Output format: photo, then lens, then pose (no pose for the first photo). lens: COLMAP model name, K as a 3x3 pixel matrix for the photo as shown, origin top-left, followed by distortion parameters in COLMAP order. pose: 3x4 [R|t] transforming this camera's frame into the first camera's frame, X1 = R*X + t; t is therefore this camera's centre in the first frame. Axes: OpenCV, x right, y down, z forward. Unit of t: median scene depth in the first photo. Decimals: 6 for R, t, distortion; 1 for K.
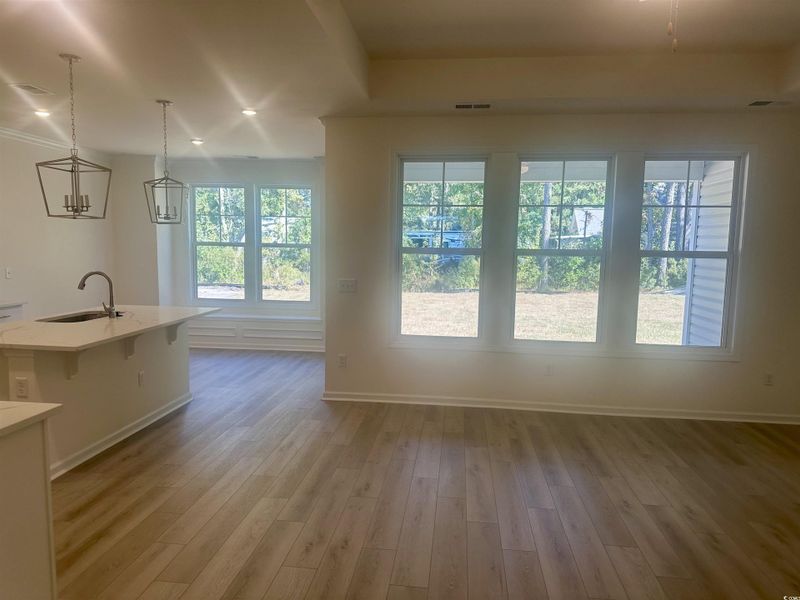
lens RADIAL K [[553.8, 0, 400.8], [0, 553.8, 306.1], [0, 0, 1]] dist [0.139508, -0.208604]
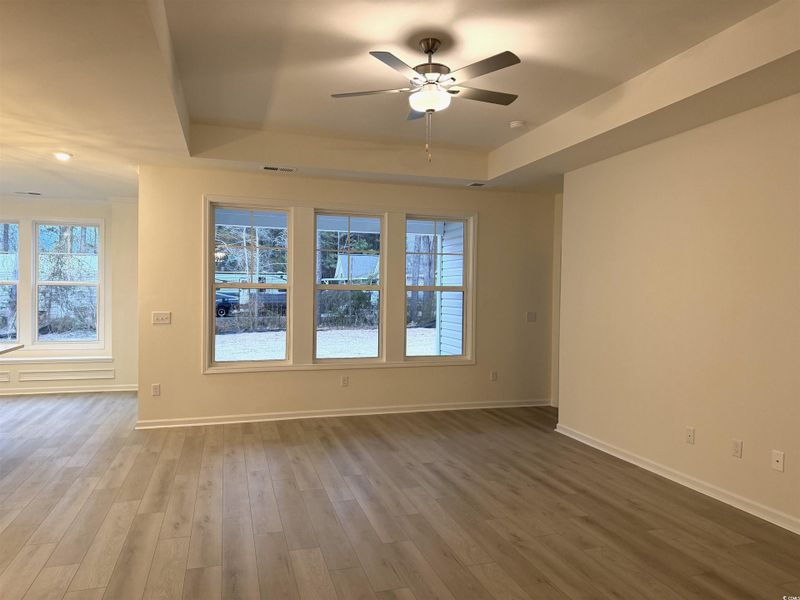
lens RADIAL K [[553.8, 0, 400.8], [0, 553.8, 306.1], [0, 0, 1]] dist [0.139508, -0.208604]
pose [[0.916349, -0.018835, 0.399938, -0.131277], [0.048918, 0.996676, -0.065144, 0.040444], [-0.397381, 0.079259, 0.914224, -0.221133]]
